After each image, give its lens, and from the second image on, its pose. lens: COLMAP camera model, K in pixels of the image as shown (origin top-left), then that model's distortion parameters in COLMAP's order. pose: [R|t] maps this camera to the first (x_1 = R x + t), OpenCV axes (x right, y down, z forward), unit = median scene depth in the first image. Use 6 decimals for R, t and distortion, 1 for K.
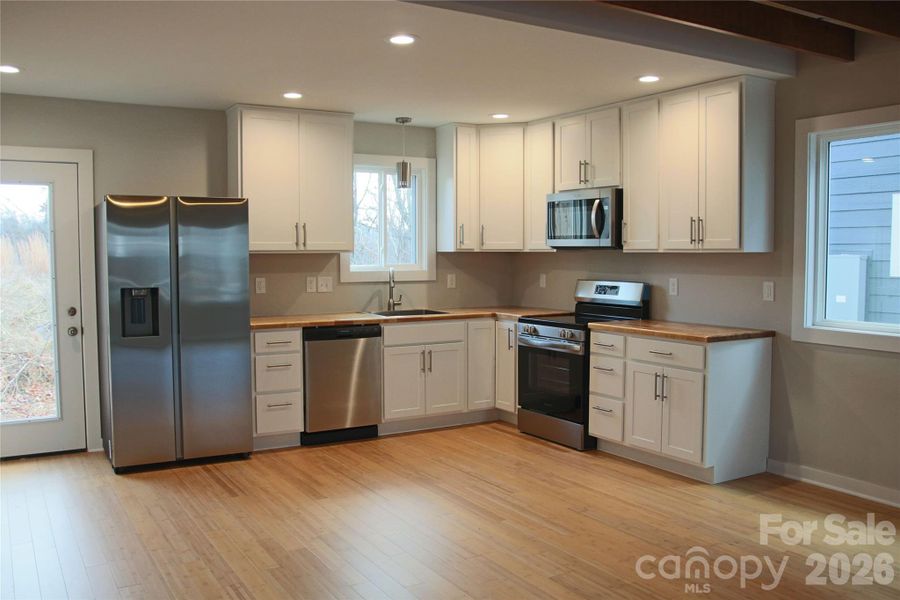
lens RADIAL K [[806.5, 0, 446.5], [0, 806.5, 302.9], [0, 0, 1]] dist [-0.118061, 0.049006]
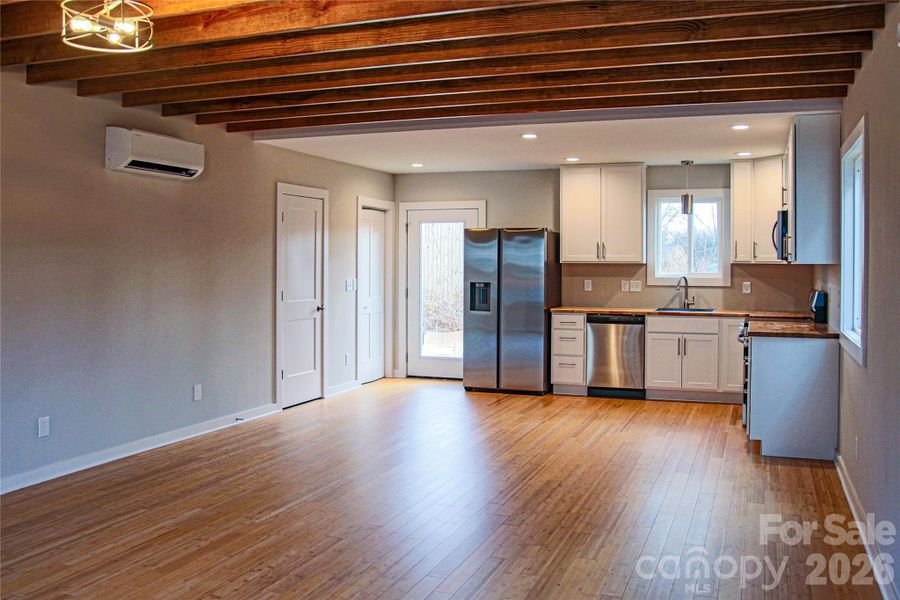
lens RADIAL K [[806.5, 0, 438.9], [0, 806.5, 283.2], [0, 0, 1]] dist [-0.118061, 0.049006]
pose [[0.614892, 0.027651, -0.788126, 0.747570], [-0.055824, 0.998404, -0.008525, 0.002422], [0.786633, 0.049238, 0.615454, -0.109434]]
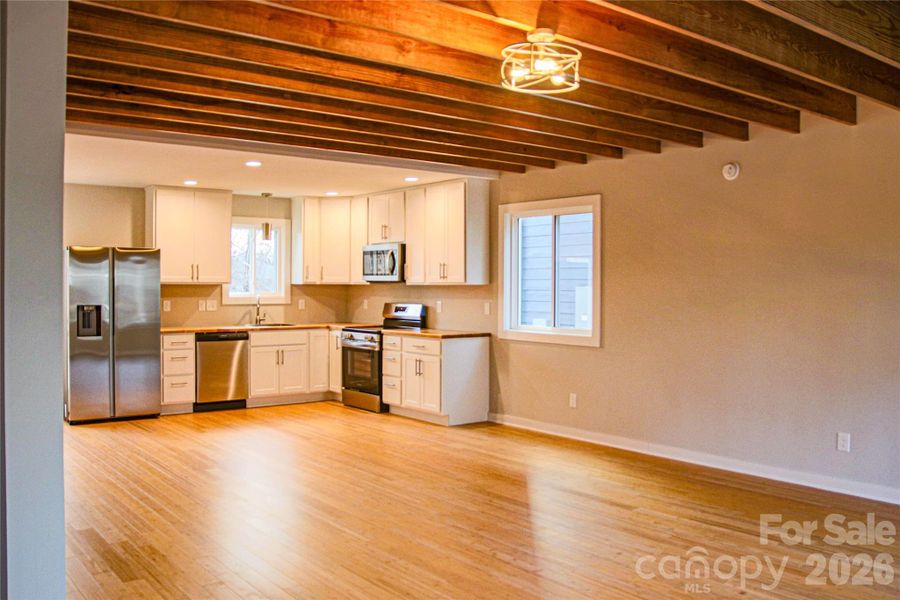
lens RADIAL K [[806.5, 0, 449.0], [0, 806.5, 298.8], [0, 0, 1]] dist [-0.118061, 0.049006]
pose [[0.992171, 0.004242, 0.124814, 0.099158], [0.001501, 0.998946, -0.045883, 0.032863], [-0.124877, 0.045711, 0.991119, -0.508333]]
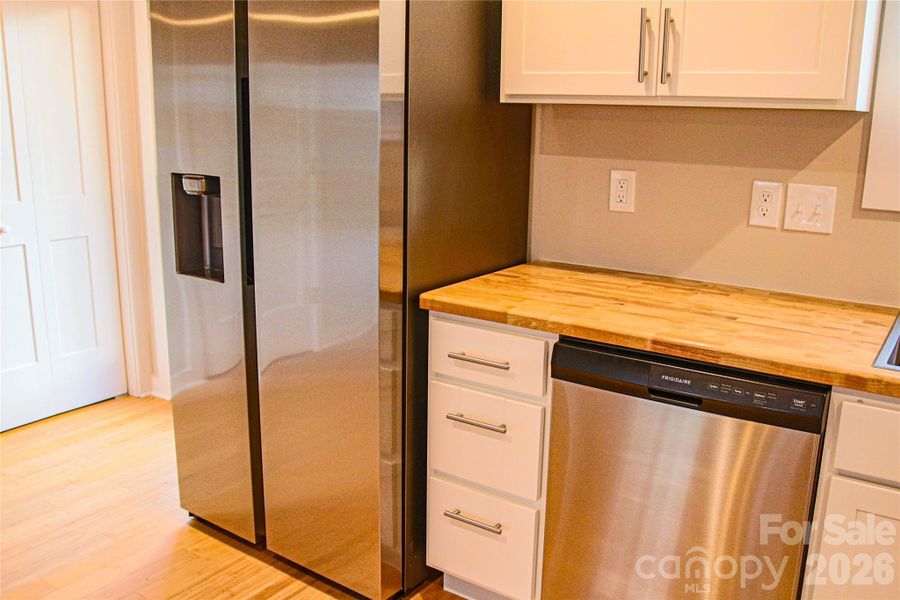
lens RADIAL K [[806.5, 0, 443.5], [0, 806.5, 305.5], [0, 0, 1]] dist [-0.118061, 0.049006]
pose [[0.418000, 0.226568, -0.879741, 0.080367], [-0.071675, 0.973607, 0.216686, -0.044673], [0.905615, -0.027519, 0.423207, 0.755479]]
